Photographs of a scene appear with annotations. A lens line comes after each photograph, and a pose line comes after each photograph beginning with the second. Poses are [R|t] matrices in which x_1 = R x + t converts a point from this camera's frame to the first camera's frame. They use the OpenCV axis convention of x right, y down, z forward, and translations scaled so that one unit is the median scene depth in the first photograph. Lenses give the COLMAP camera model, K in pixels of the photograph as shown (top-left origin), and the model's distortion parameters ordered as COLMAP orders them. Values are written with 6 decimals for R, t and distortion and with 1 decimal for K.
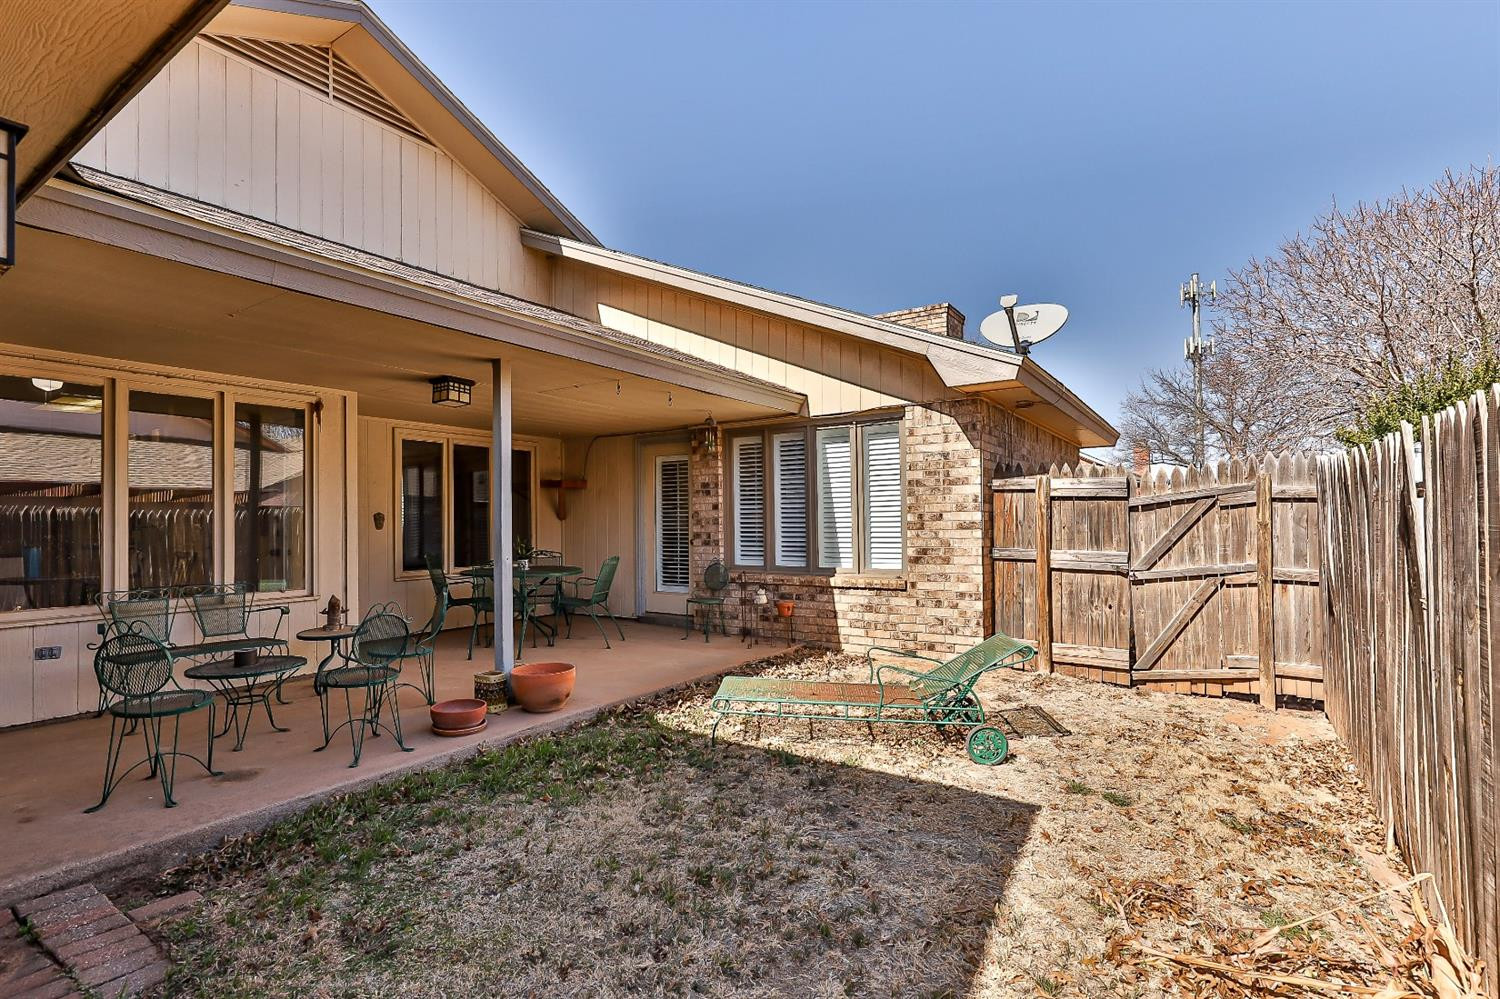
lens RADIAL K [[704.2, 0, 746.5], [0, 704.2, 508.3], [0, 0, 1]] dist [0.000273, -0.000163]
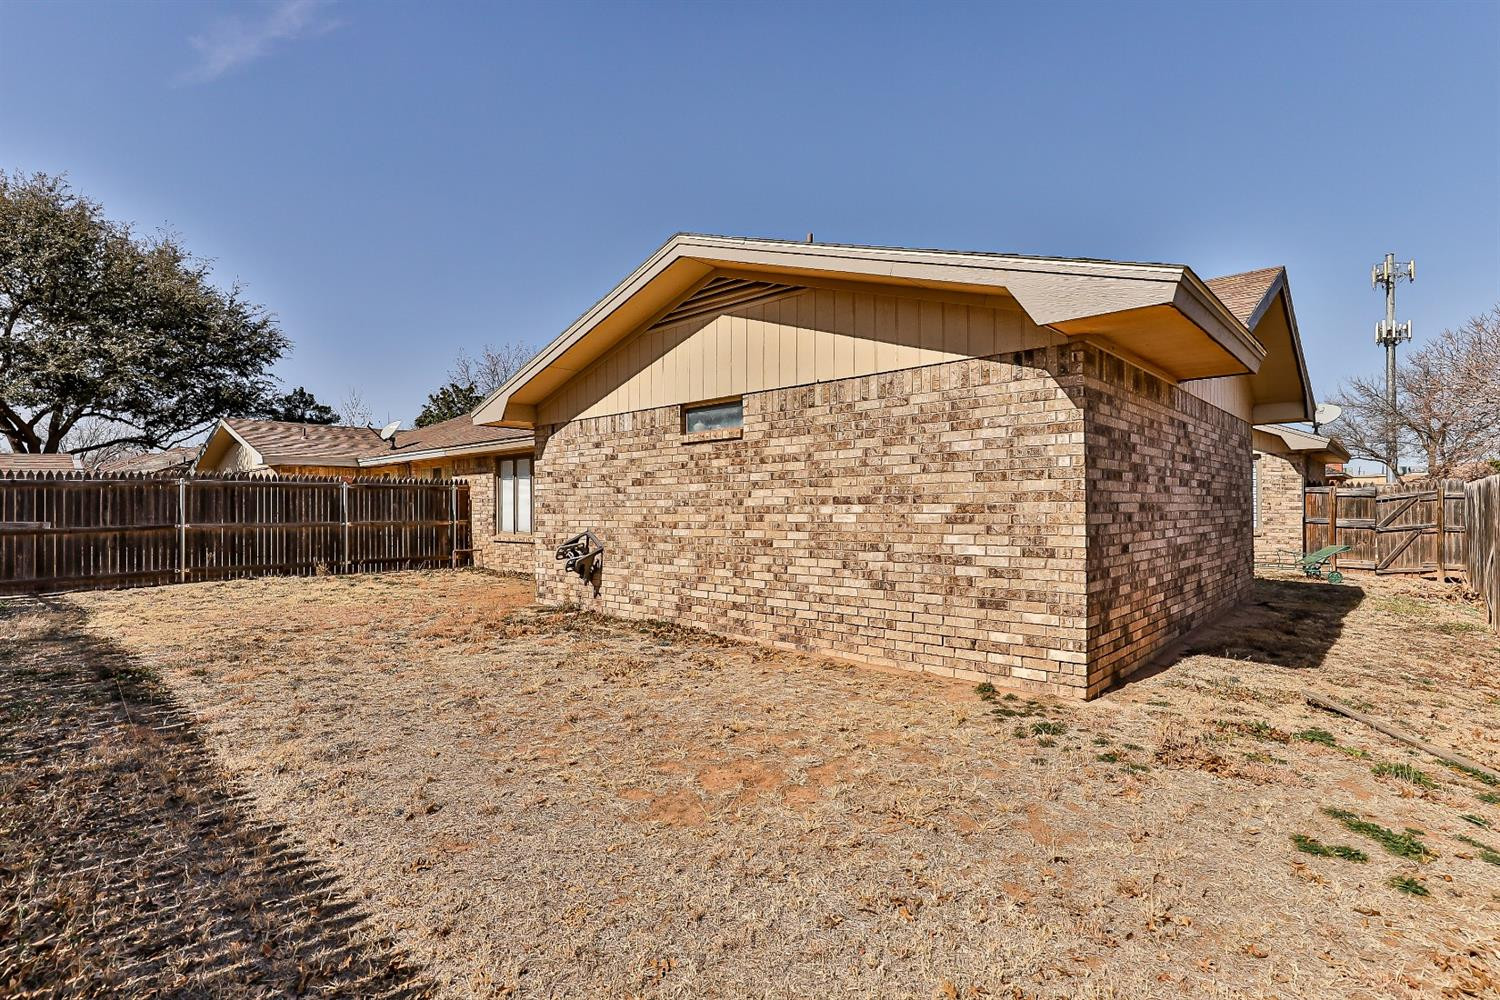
lens RADIAL K [[704.2, 0, 746.5], [0, 704.2, 508.8], [0, 0, 1]] dist [0.000273, -0.000163]
pose [[0.986306, 0.007951, -0.164732, -0.895120], [-0.004701, 0.999787, 0.020111, -0.008951], [0.164857, -0.019061, 0.986133, -1.305616]]
